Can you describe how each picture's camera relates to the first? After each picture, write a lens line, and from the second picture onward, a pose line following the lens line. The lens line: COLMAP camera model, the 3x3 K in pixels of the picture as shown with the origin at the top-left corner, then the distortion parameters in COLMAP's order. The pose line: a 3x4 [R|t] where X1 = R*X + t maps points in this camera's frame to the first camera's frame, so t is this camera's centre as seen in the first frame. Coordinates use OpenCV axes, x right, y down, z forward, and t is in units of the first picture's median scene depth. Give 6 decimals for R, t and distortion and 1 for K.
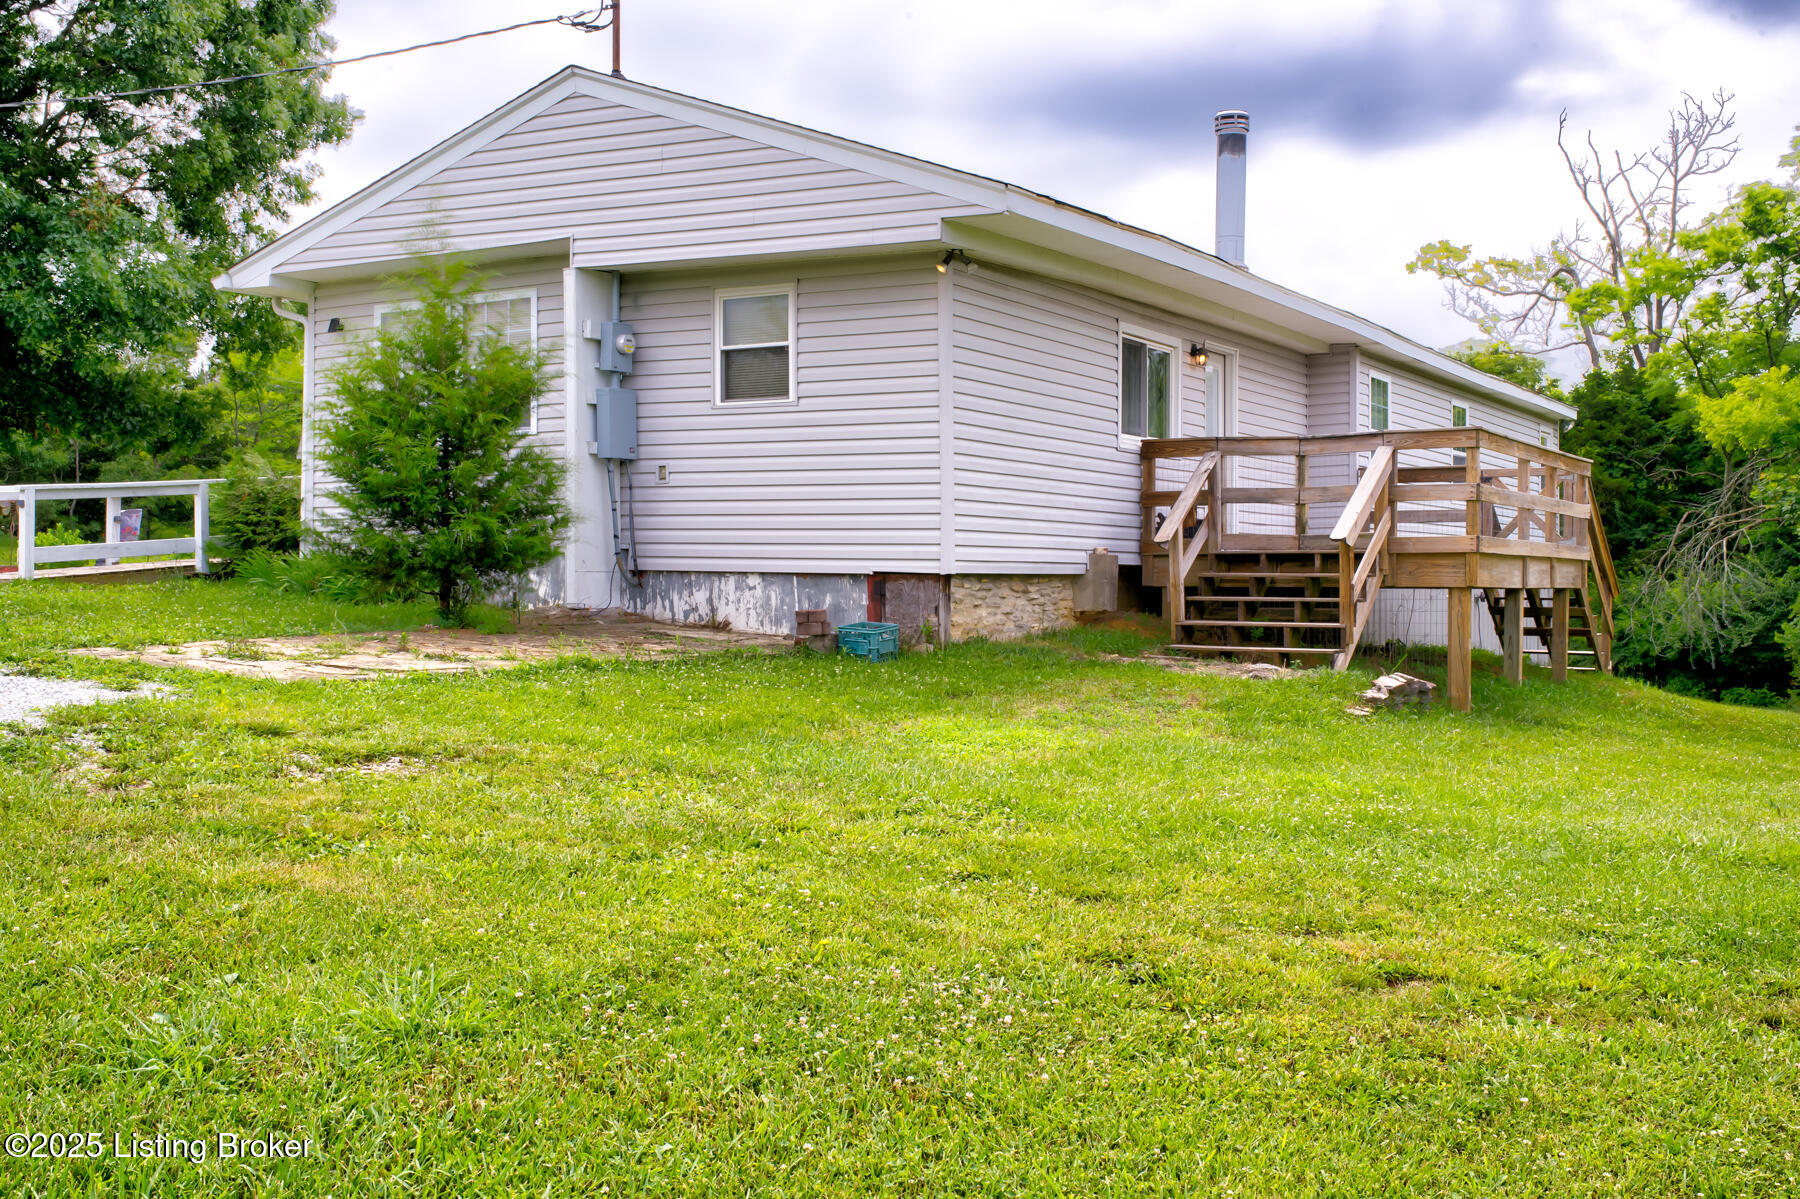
lens RADIAL K [[1863.5, 0, 900.0], [0, 1863.5, 599.5], [0, 0, 1]] dist [-0.017012, 0.020658]
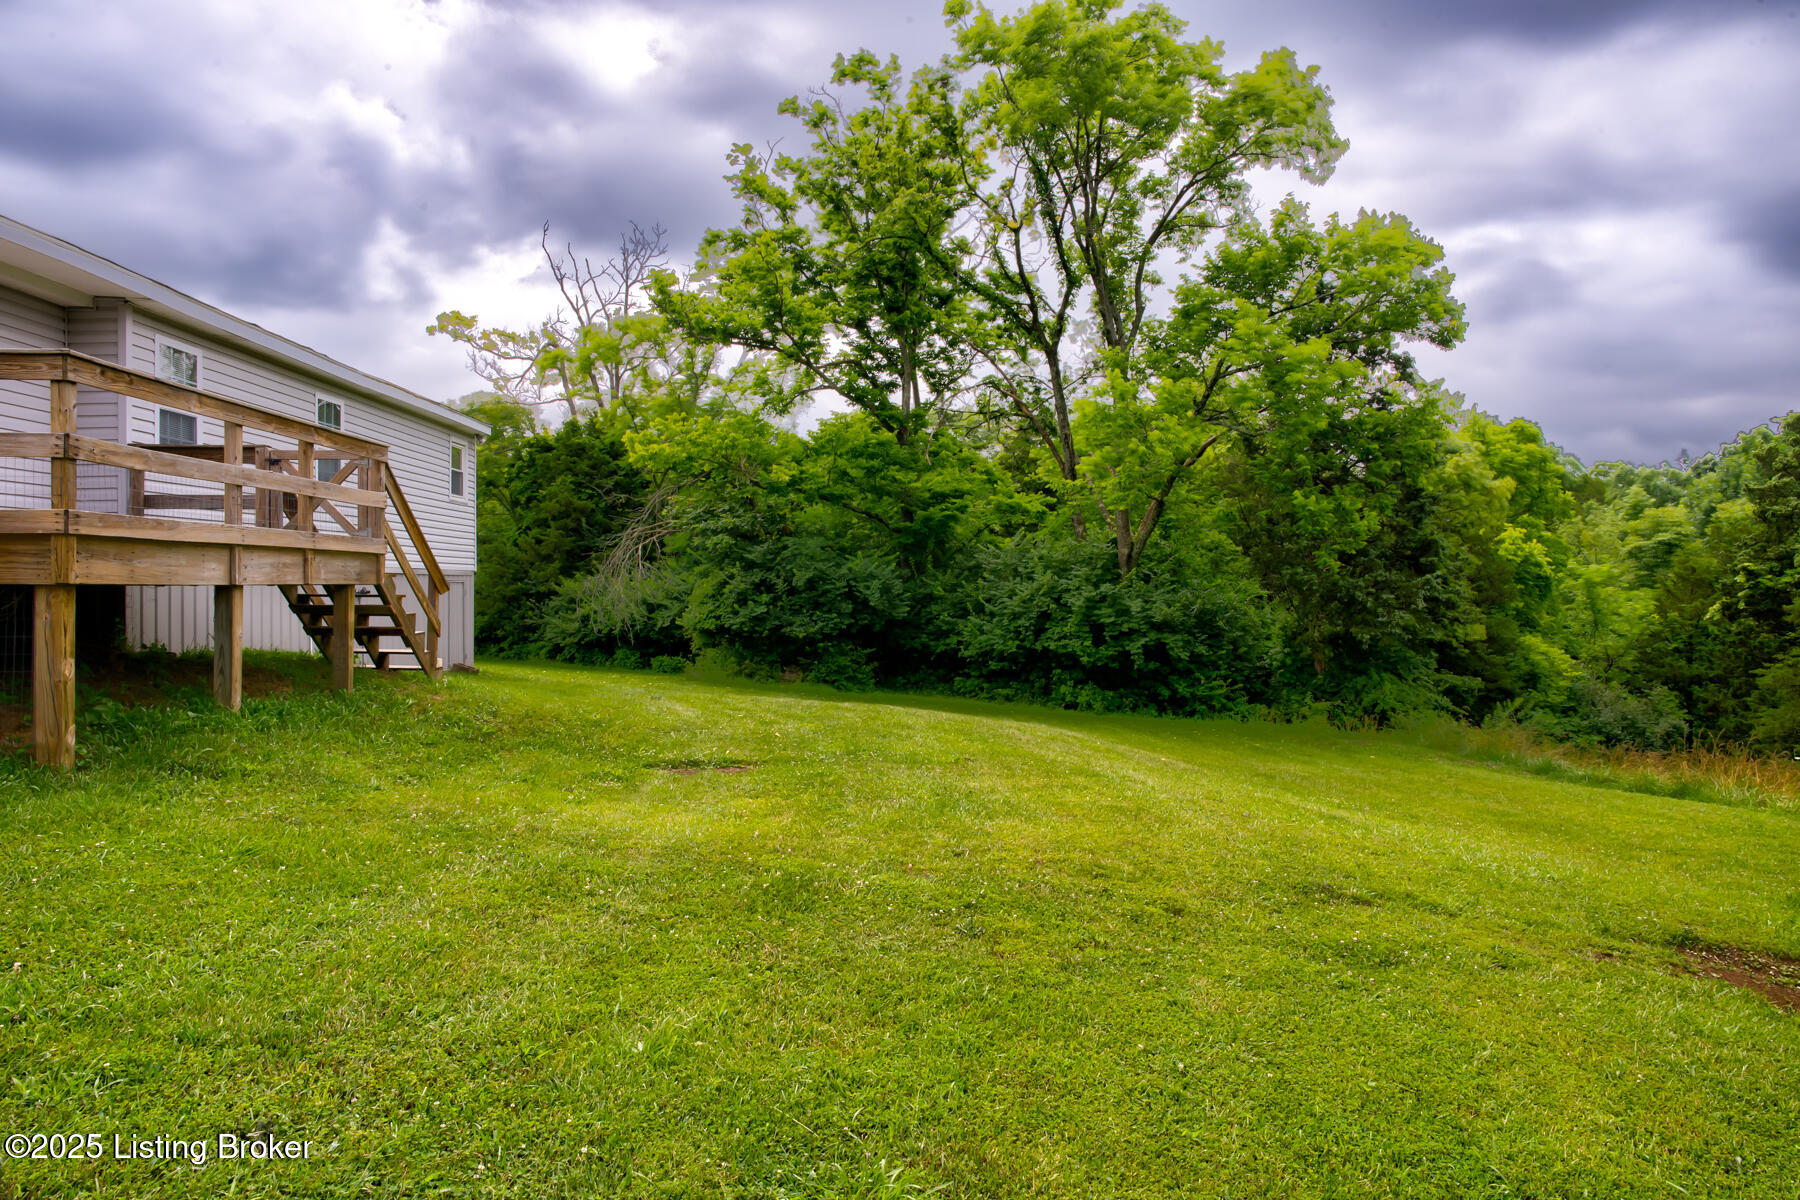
lens RADIAL K [[1197.6, 0, 928.3], [0, 1197.6, 597.9], [0, 0, 1]] dist [-0.059176, -0.000105]
pose [[0.826660, -0.005516, 0.562674, 0.122669], [0.001308, 0.999968, 0.007881, -0.001766], [-0.562700, -0.005779, 0.826641, 0.172372]]
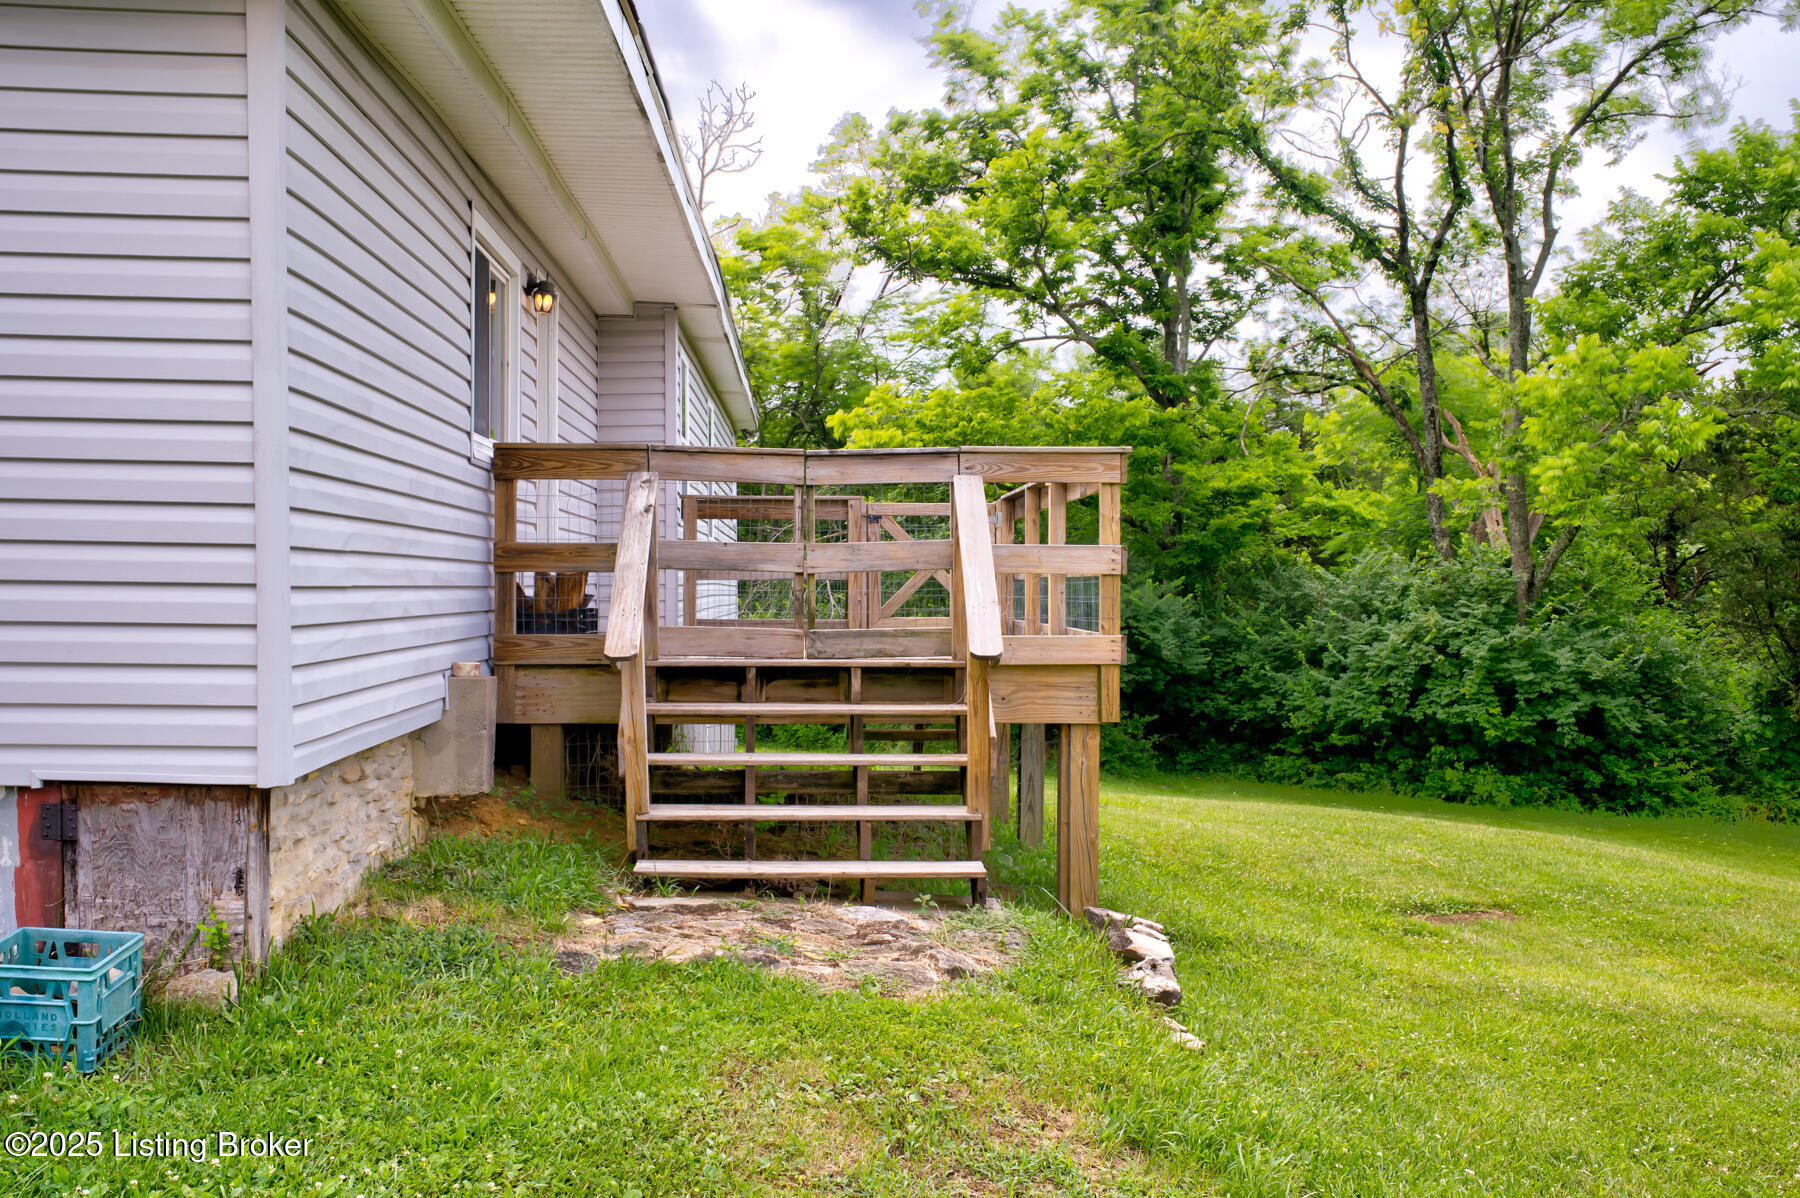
lens RADIAL K [[1863.5, 0, 900.0], [0, 1863.5, 599.0], [0, 0, 1]] dist [-0.017012, 0.020658]
pose [[0.829384, -0.004658, 0.558660, -0.025518], [0.004493, 0.999989, 0.001667, -0.016407], [-0.558661, 0.001127, 0.829395, 0.194373]]
